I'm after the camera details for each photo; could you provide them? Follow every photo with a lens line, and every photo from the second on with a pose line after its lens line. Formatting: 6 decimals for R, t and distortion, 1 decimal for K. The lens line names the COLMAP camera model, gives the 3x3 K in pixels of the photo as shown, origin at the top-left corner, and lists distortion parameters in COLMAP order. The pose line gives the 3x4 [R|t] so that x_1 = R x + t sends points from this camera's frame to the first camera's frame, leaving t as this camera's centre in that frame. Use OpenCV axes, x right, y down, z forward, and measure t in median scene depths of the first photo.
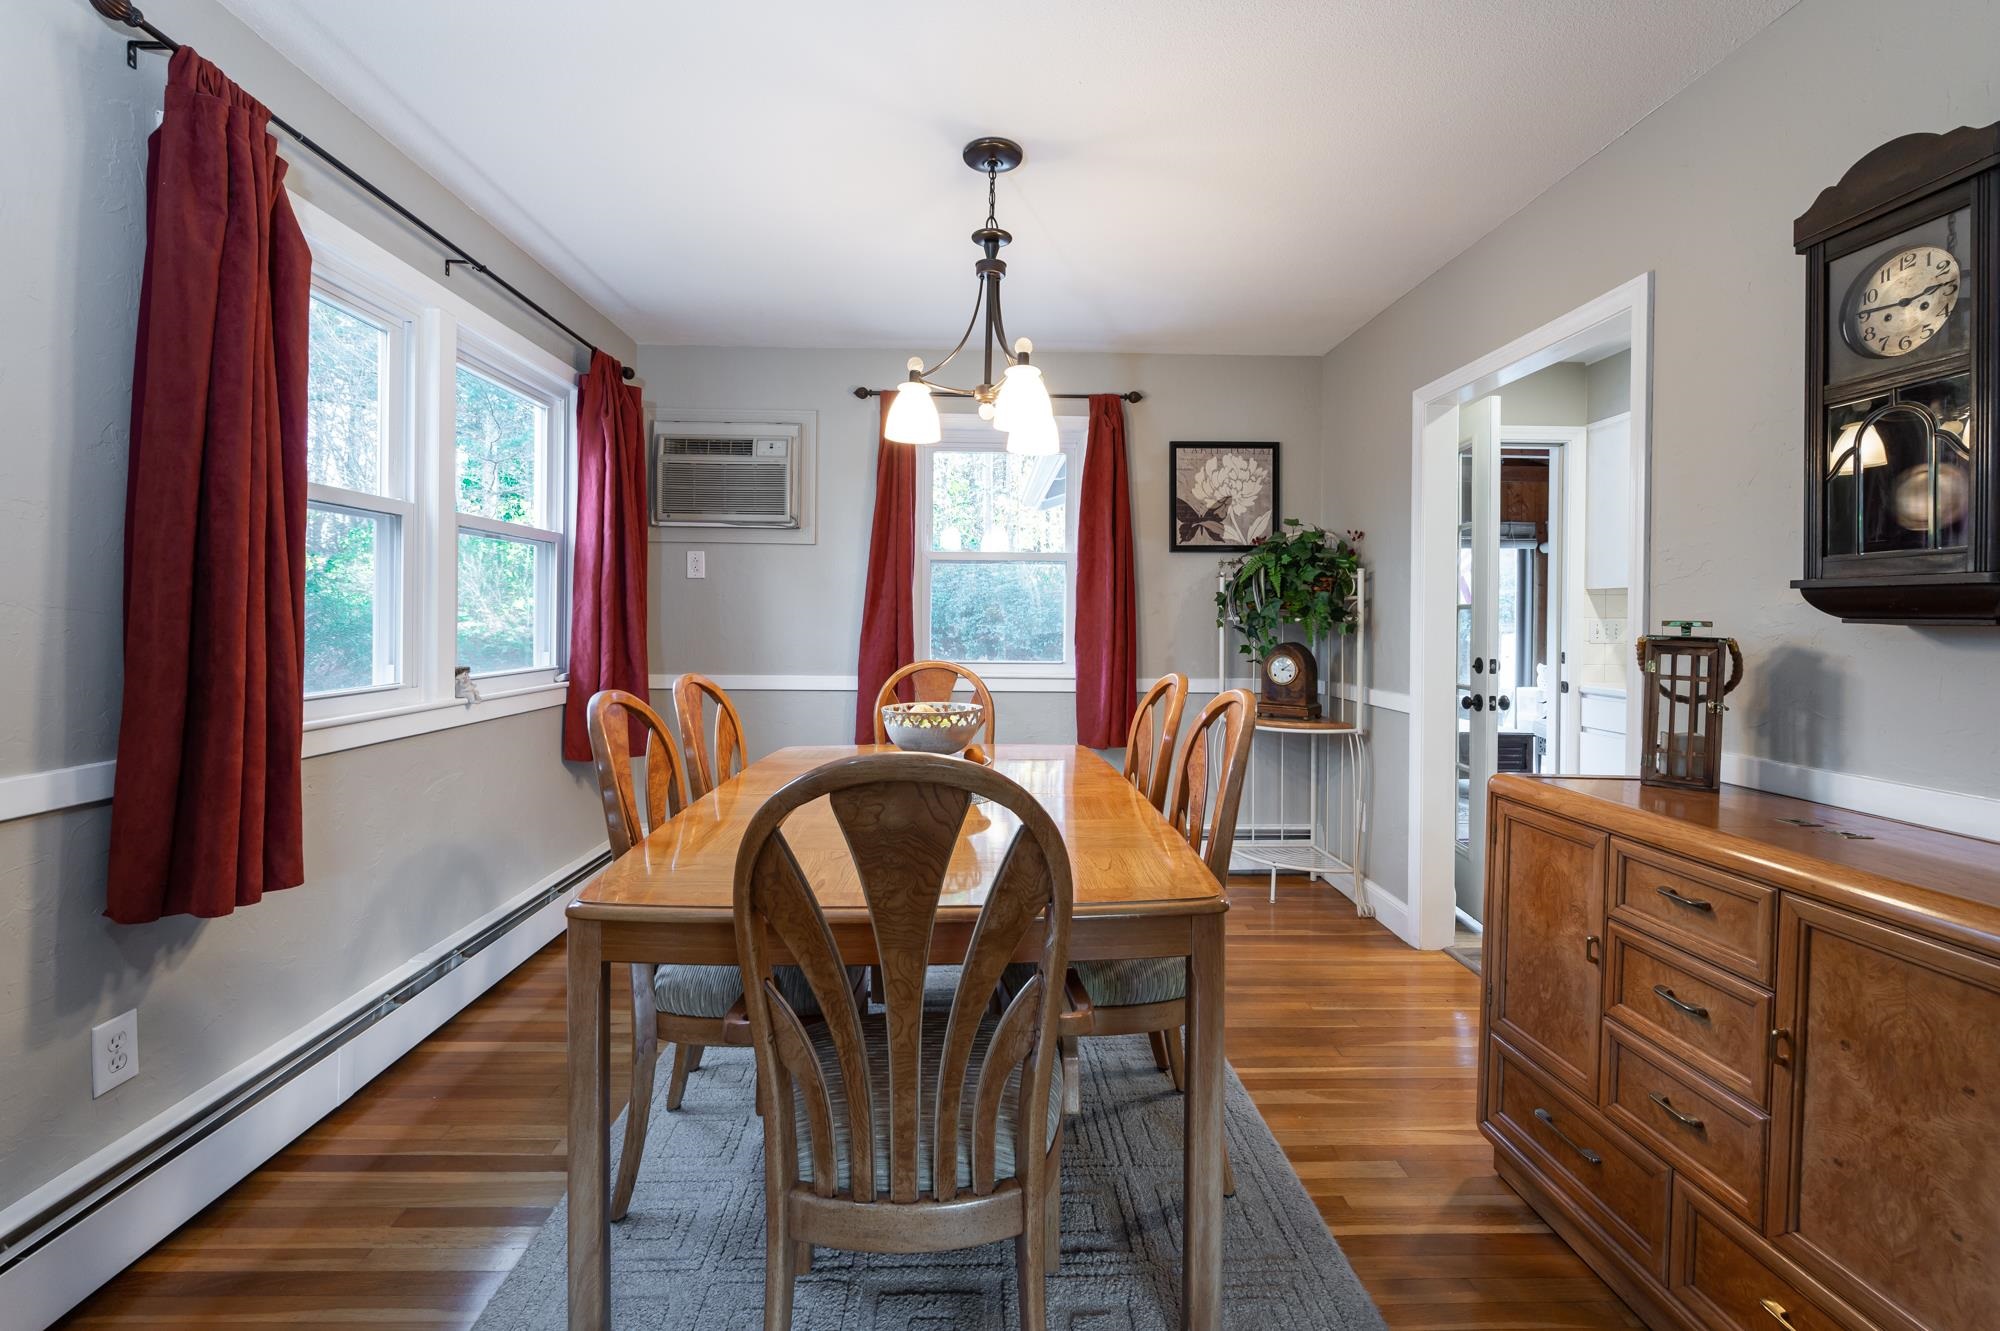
lens RADIAL K [[849.7, 0, 997.8], [0, 849.7, 625.9], [0, 0, 1]] dist [-0.001698, -0.000120]
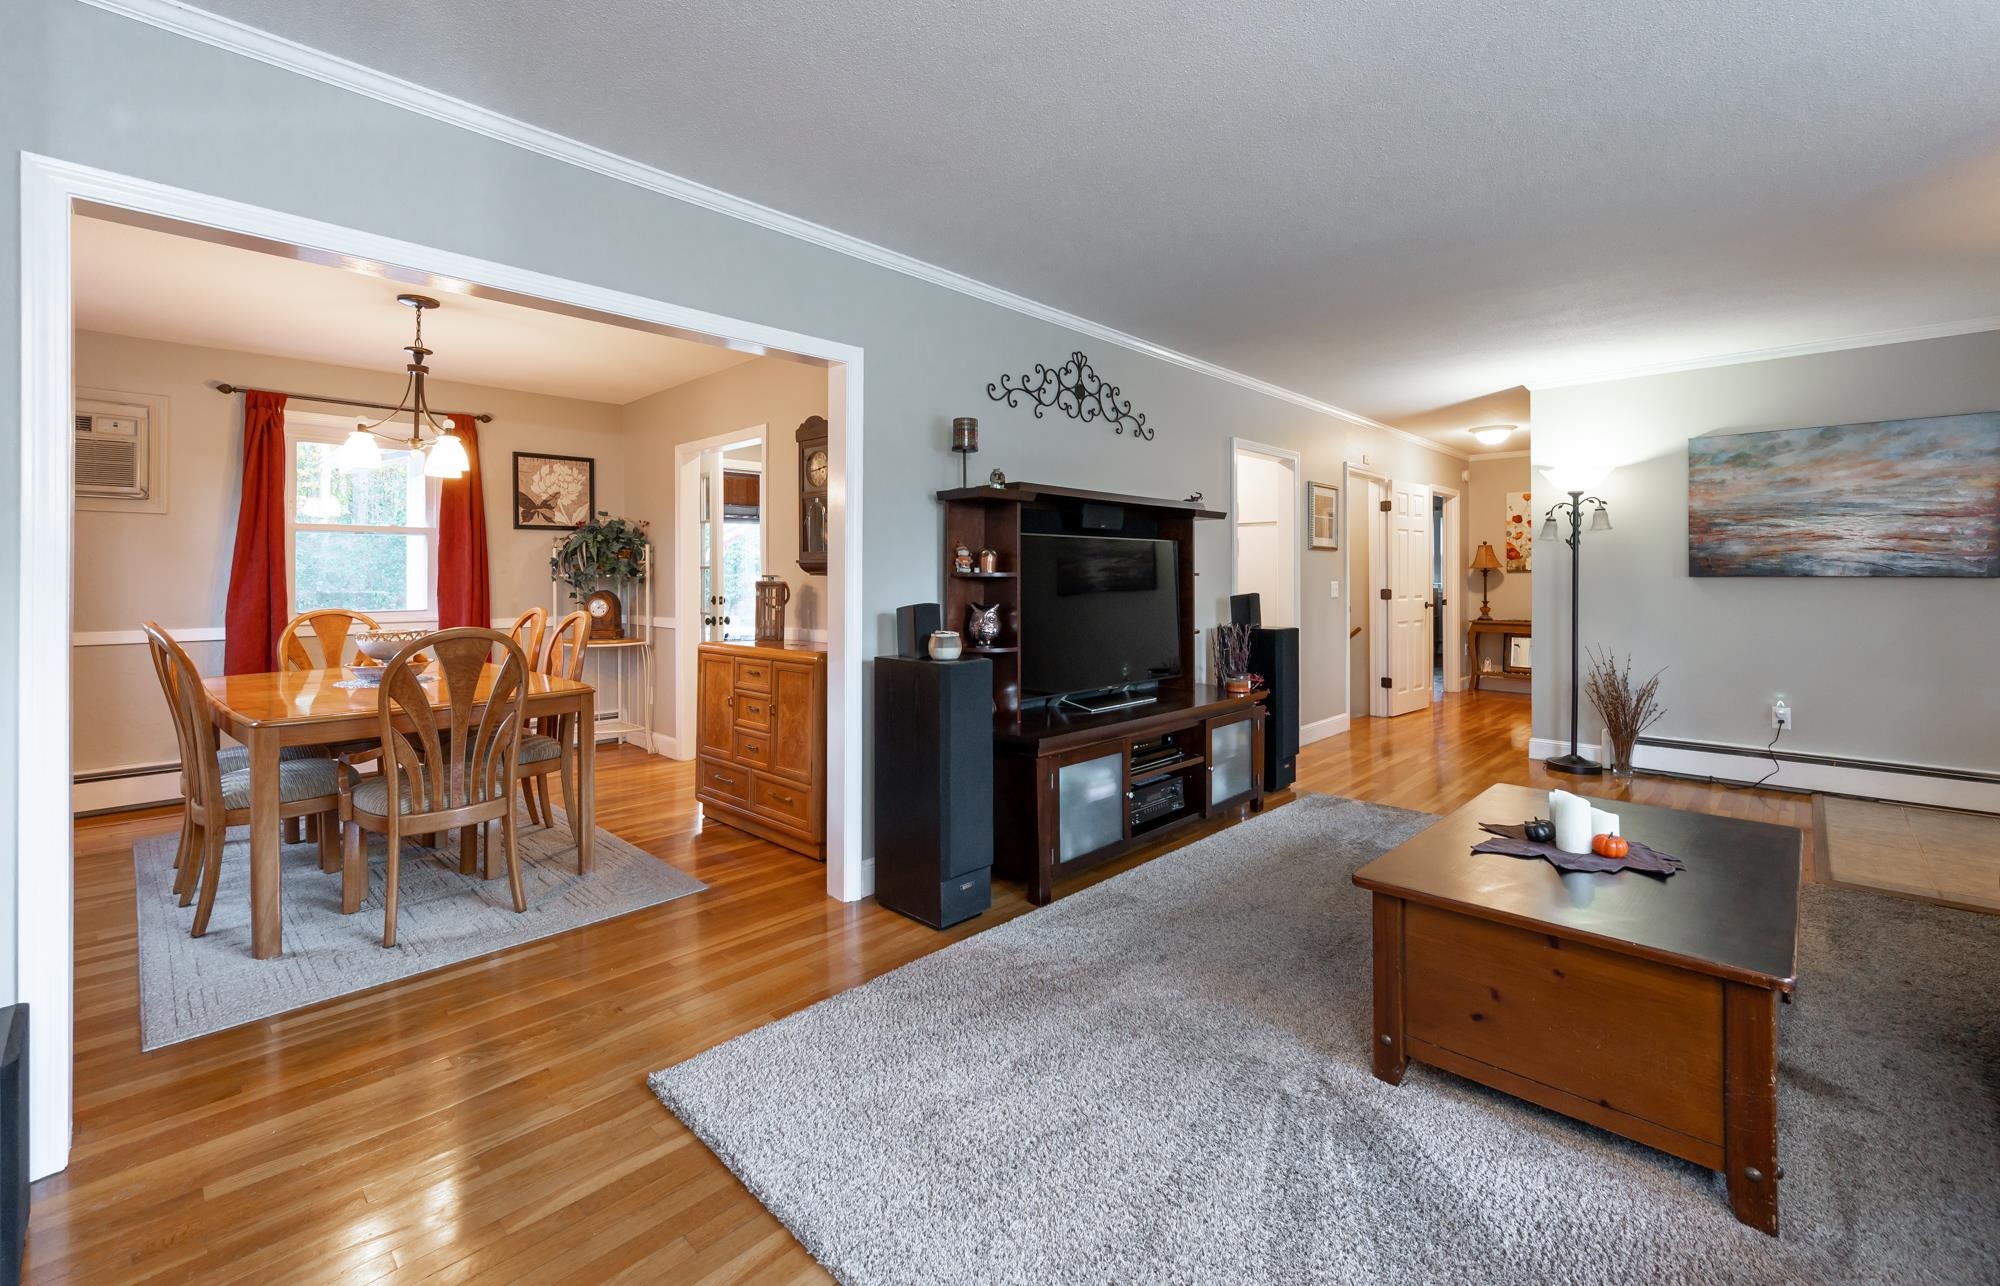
lens RADIAL K [[842.3, 0, 997.7], [0, 842.3, 573.4], [0, 0, 1]] dist [-0.001177, -0.000277]
pose [[0.711439, -0.009781, 0.702680, -0.236052], [0.014678, 0.999892, -0.000943, 0.000531], [-0.702595, 0.010985, 0.711505, -0.634262]]
